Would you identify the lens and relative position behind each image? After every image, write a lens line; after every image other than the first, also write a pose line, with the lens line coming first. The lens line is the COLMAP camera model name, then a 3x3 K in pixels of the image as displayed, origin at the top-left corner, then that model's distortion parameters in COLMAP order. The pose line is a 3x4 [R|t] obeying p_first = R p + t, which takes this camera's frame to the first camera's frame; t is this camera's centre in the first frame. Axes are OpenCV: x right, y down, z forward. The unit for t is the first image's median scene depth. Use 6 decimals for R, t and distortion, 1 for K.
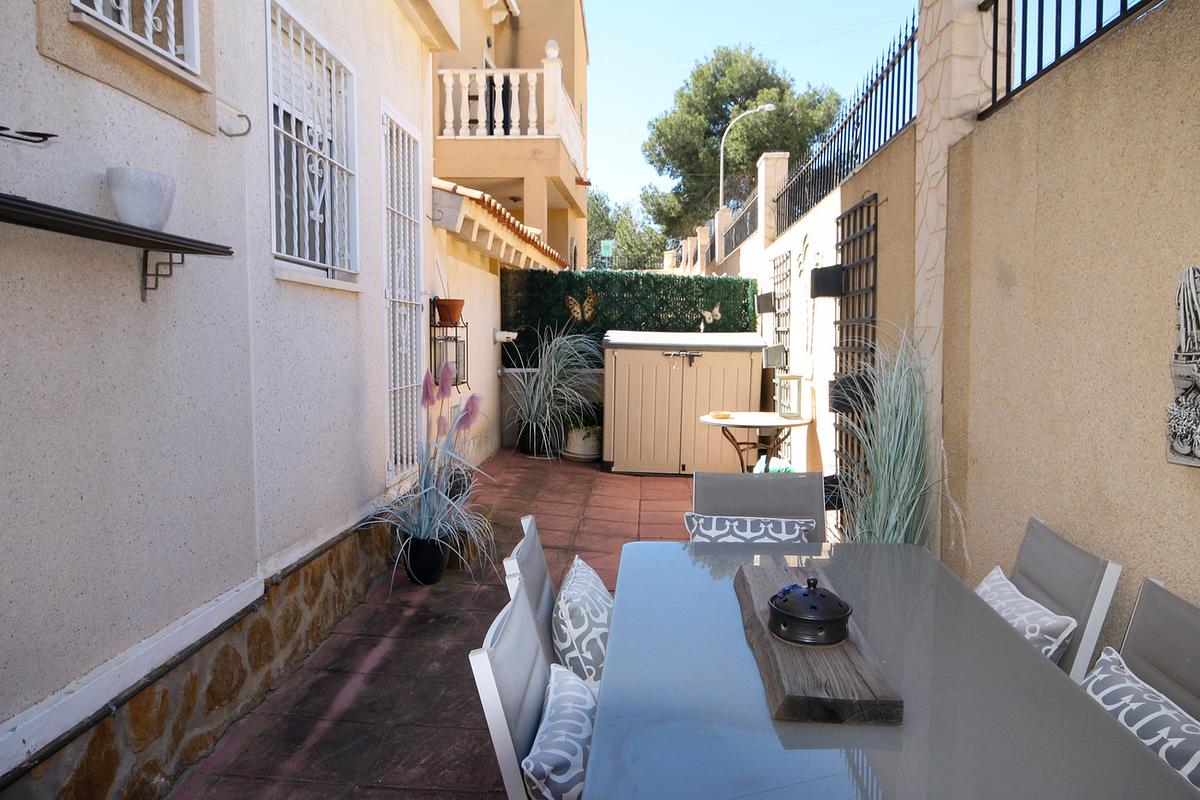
lens RADIAL K [[901.8, 0, 600.0], [0, 901.8, 400.0], [0, 0, 1]] dist [-0.011498, 0.000960]
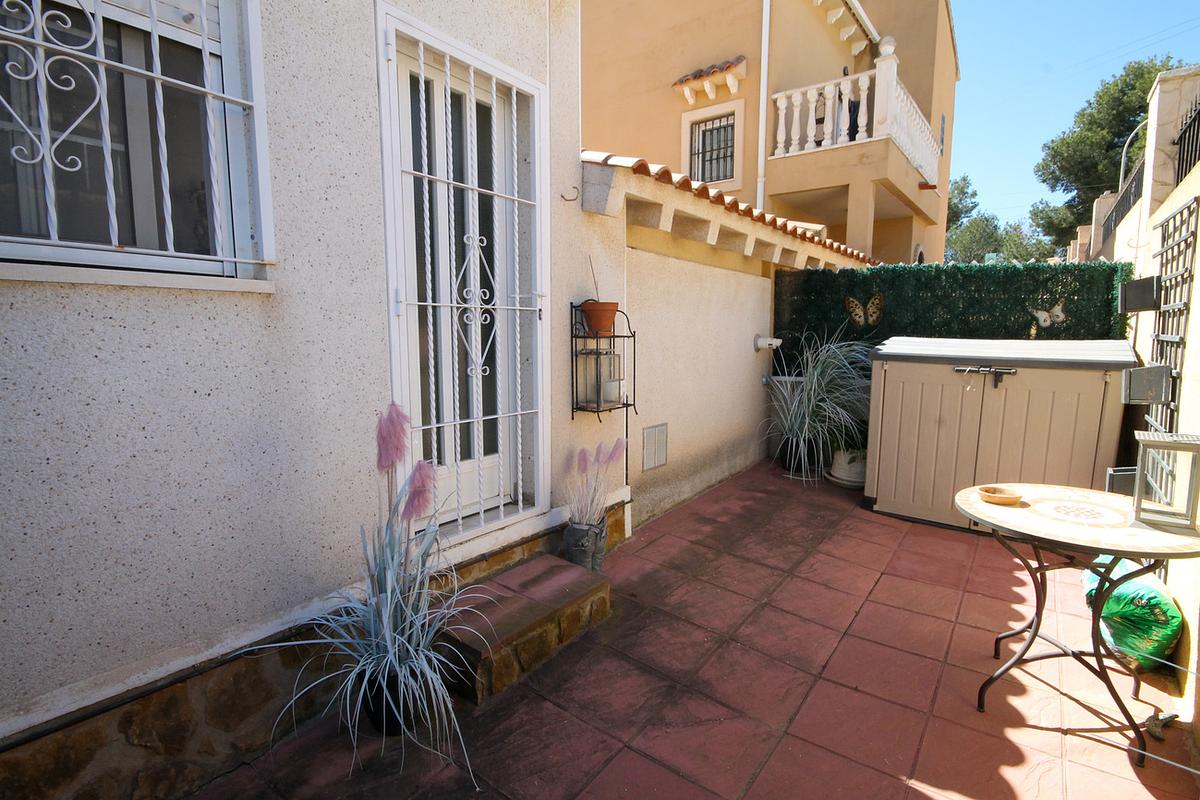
lens RADIAL K [[581.5, 0, 604.5], [0, 581.5, 402.4], [0, 0, 1]] dist [0.016615, -0.016286]
pose [[0.833283, 0.062845, -0.549264, 0.084907], [-0.037547, 0.997657, 0.057187, -0.035737], [0.551571, -0.027030, 0.833690, 0.382655]]
